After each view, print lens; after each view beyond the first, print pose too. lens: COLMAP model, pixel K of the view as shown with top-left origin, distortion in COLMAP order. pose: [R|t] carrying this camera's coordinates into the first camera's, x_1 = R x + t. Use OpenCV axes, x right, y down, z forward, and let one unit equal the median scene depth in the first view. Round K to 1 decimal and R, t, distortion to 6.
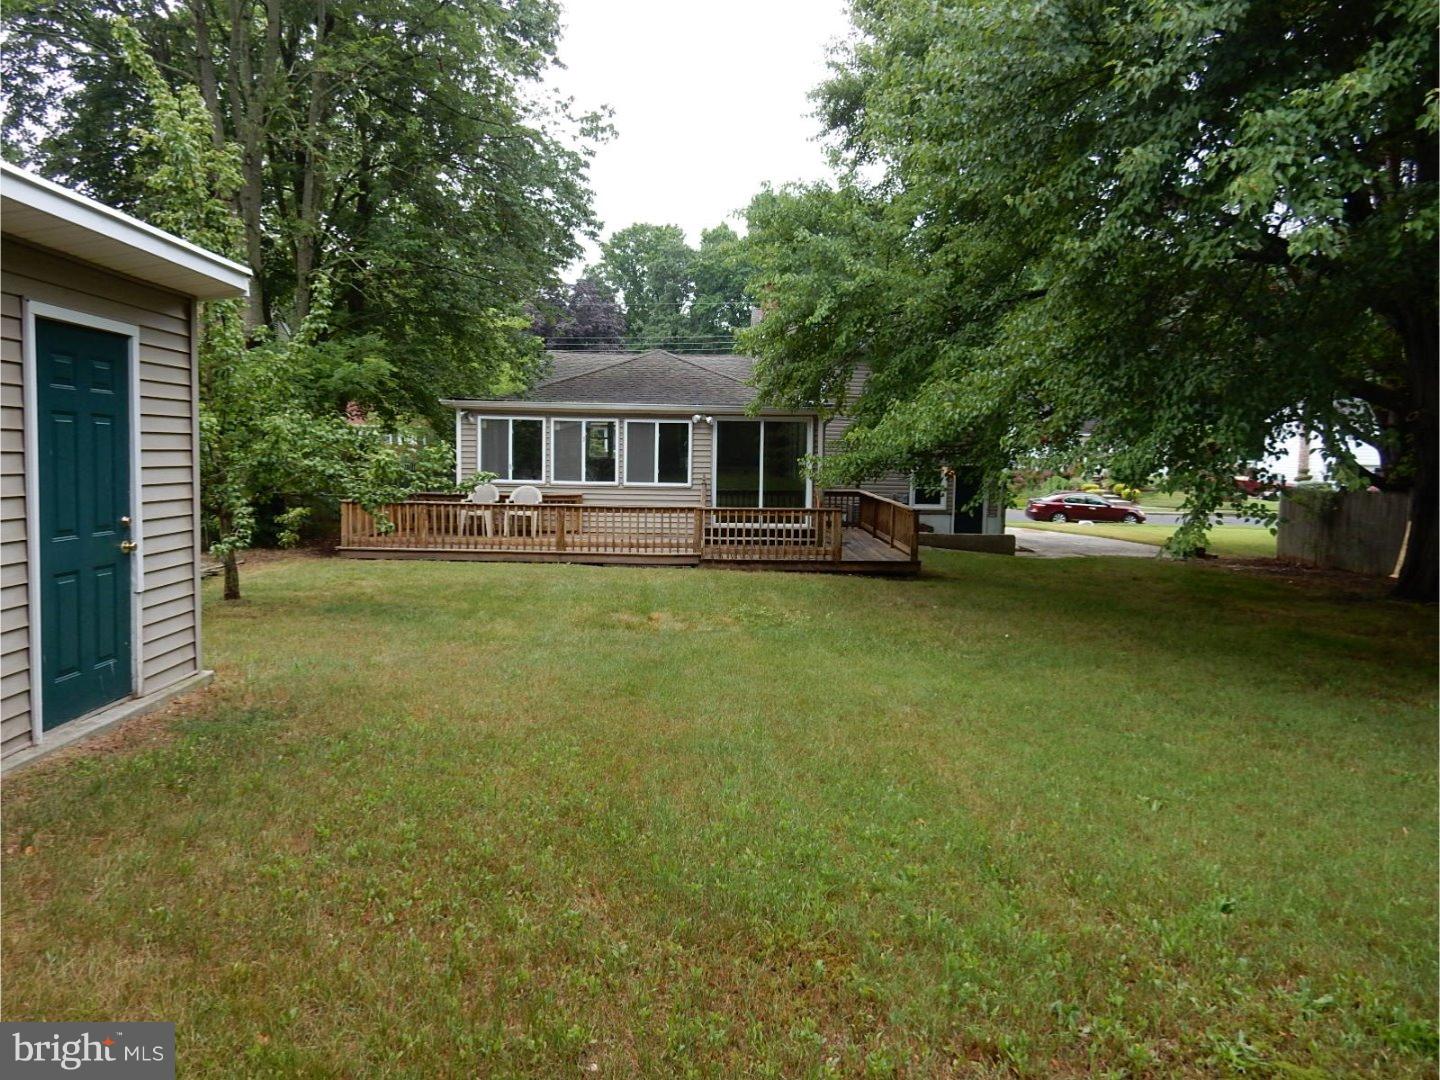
lens RADIAL K [[1069.3, 0, 720.6], [0, 1069.3, 540.0], [0, 0, 1]] dist [0.012192, 0.001543]
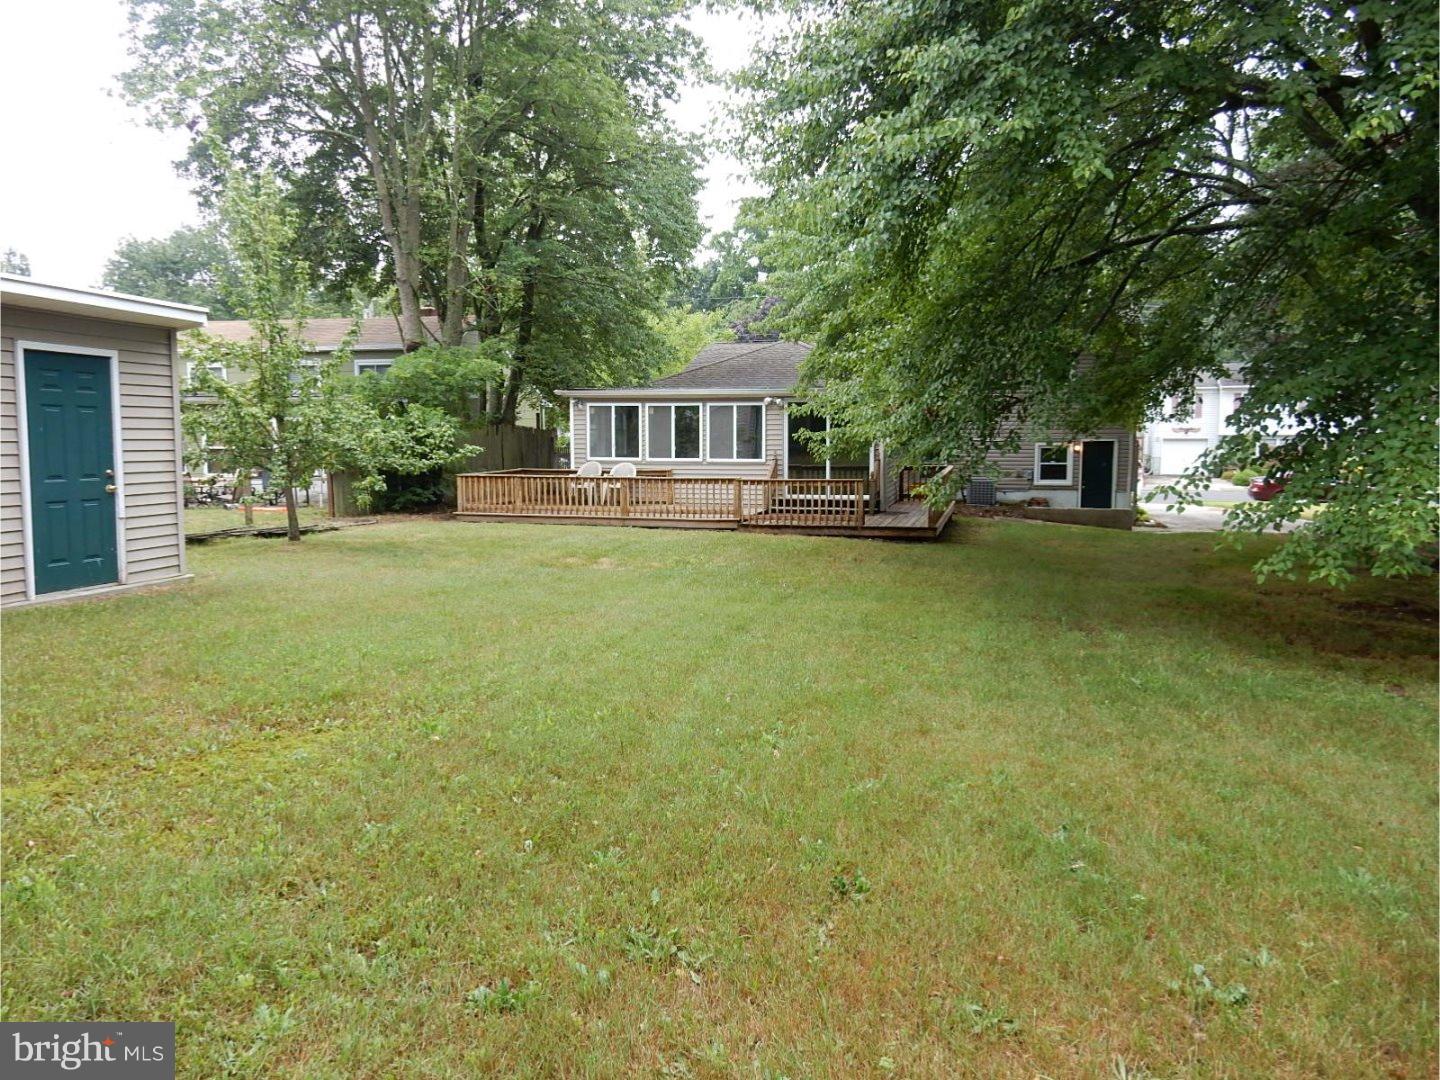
lens RADIAL K [[1069.3, 0, 718.7], [0, 1069.3, 539.8], [0, 0, 1]] dist [0.012192, 0.001543]
pose [[0.961868, 0.011036, -0.273291, 0.236883], [-0.007491, 0.999874, 0.014010, 0.016566], [0.273411, -0.011428, 0.961829, -0.091642]]
